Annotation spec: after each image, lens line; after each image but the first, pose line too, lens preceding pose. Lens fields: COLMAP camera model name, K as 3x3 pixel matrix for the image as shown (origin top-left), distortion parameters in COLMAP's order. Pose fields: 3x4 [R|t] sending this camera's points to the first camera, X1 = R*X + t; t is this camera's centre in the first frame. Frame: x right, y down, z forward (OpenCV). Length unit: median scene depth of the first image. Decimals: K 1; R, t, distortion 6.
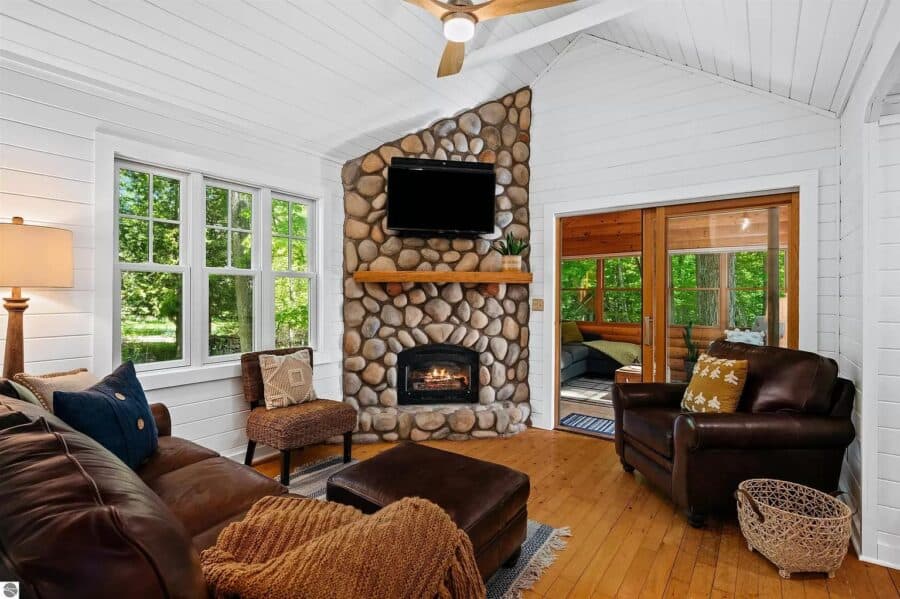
lens RADIAL K [[430.9, 0, 448.2], [0, 430.9, 292.2], [0, 0, 1]] dist [0.000863, 0.000084]
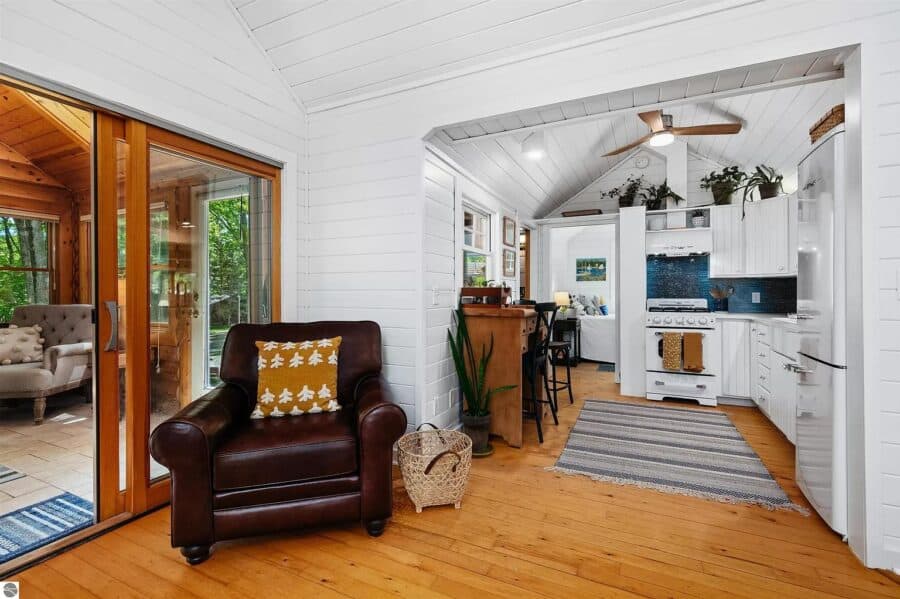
lens RADIAL K [[402.3, 0, 455.1], [0, 402.3, 293.1], [0, 0, 1]] dist [-0.000753, -0.000039]
pose [[-0.176994, -0.011323, 0.984147, -0.181785], [-0.006614, 0.999925, 0.010315, 0.045636], [-0.984190, -0.004683, -0.177056, 0.779084]]
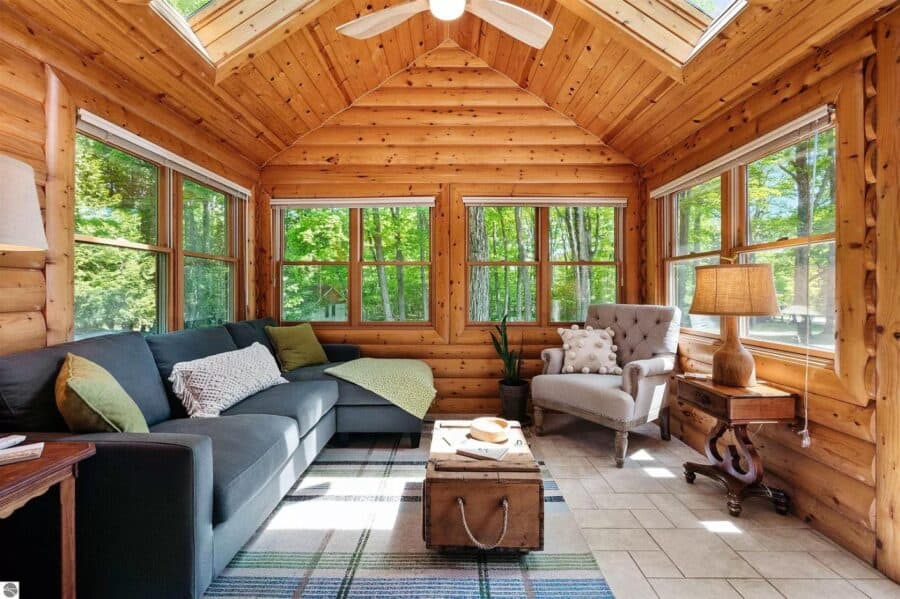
lens RADIAL K [[381.7, 0, 451.8], [0, 381.7, 289.7], [0, 0, 1]] dist [0.002649, 0.000362]
pose [[0.808521, -0.007323, 0.588421, 0.402233], [0.001977, 0.999951, 0.009728, 0.055899], [-0.588463, -0.006702, 0.808496, 1.314081]]
